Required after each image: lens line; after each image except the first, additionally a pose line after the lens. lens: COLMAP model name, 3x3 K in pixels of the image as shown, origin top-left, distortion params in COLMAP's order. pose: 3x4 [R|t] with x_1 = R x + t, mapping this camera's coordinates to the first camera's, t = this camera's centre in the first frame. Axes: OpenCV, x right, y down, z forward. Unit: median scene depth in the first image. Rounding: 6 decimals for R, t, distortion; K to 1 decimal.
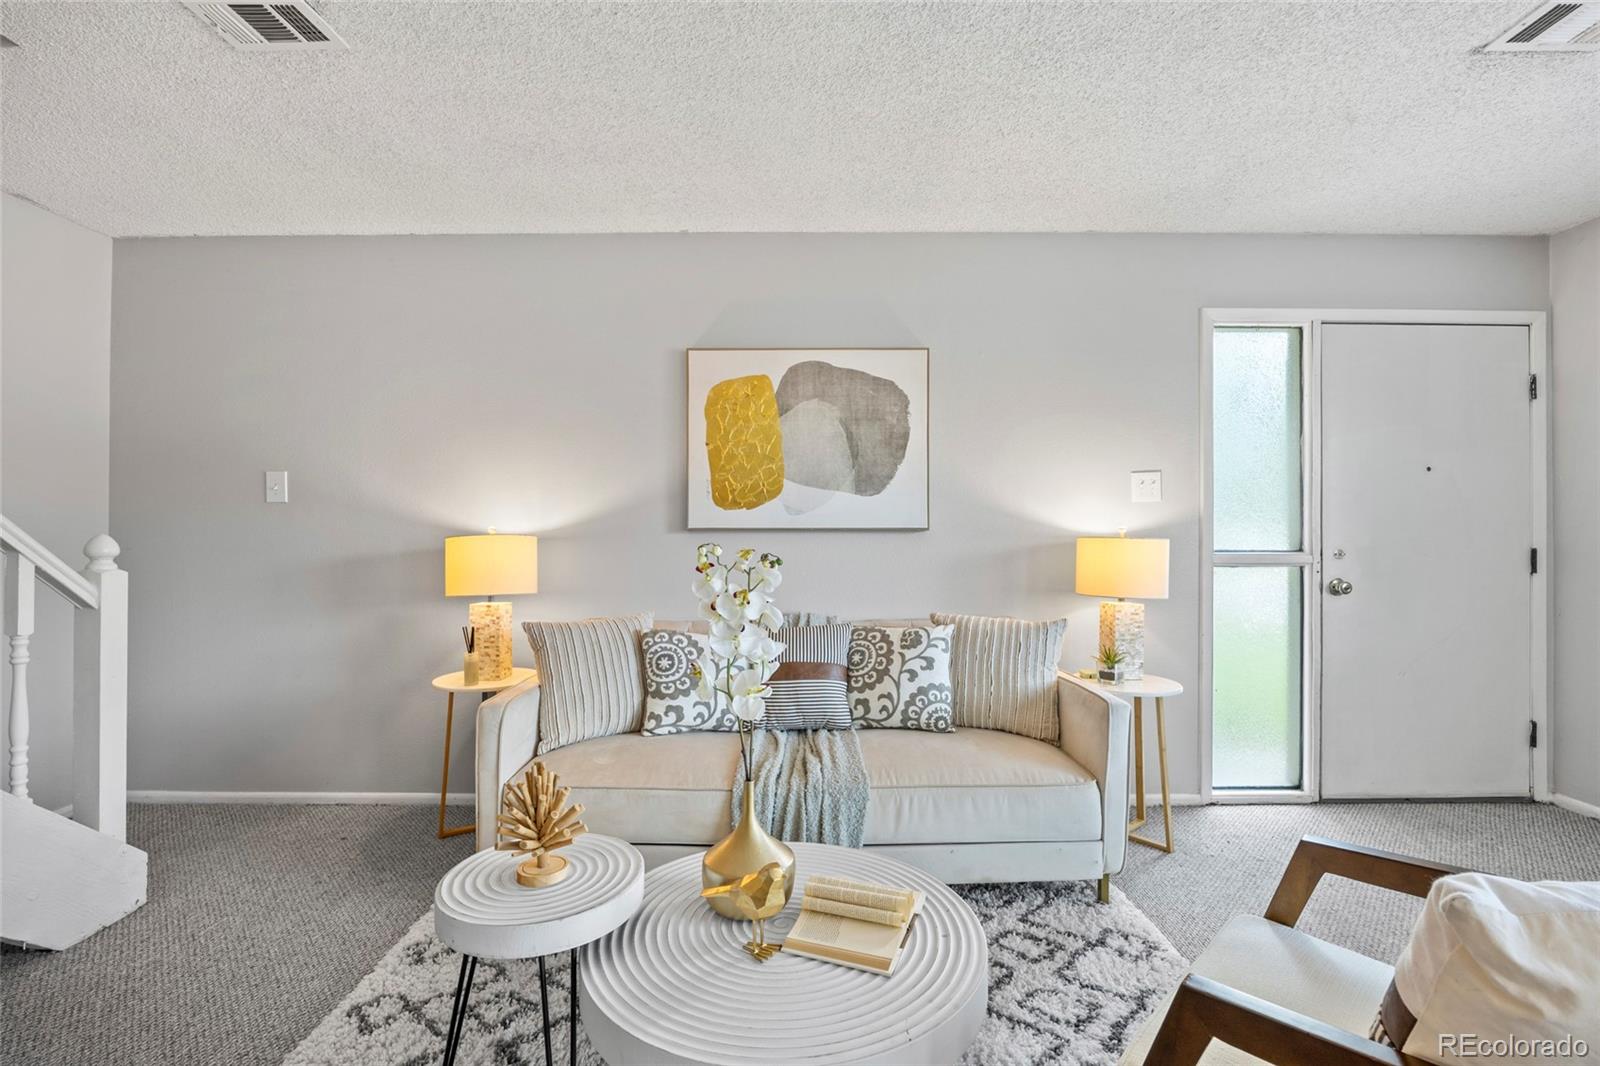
lens RADIAL K [[700.9, 0, 800.0], [0, 700.9, 533.0], [0, 0, 1]] dist [-0.012271, 0.000104]
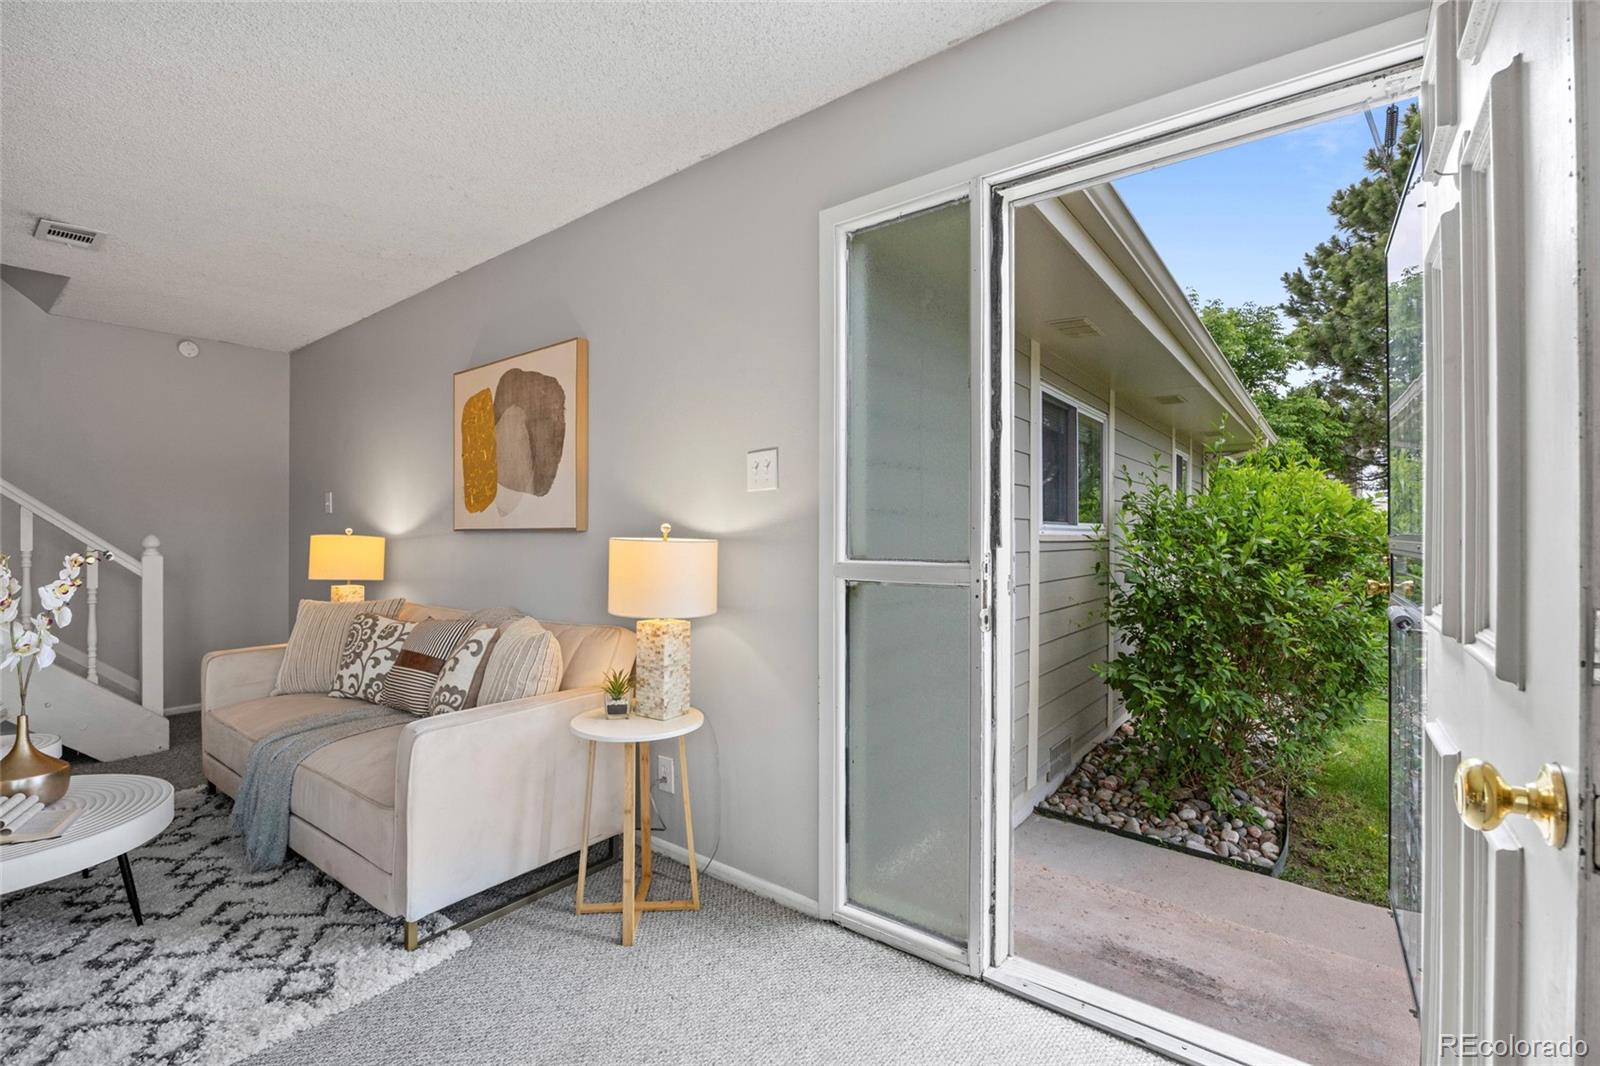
lens RADIAL K [[700.9, 0, 800.0], [0, 700.9, 533.0], [0, 0, 1]] dist [-0.012271, 0.000104]
pose [[0.795718, -0.001882, -0.605665, 0.993556], [0.002347, 0.999997, -0.000023, 0.000397], [0.605663, -0.001403, 0.795720, 0.430155]]
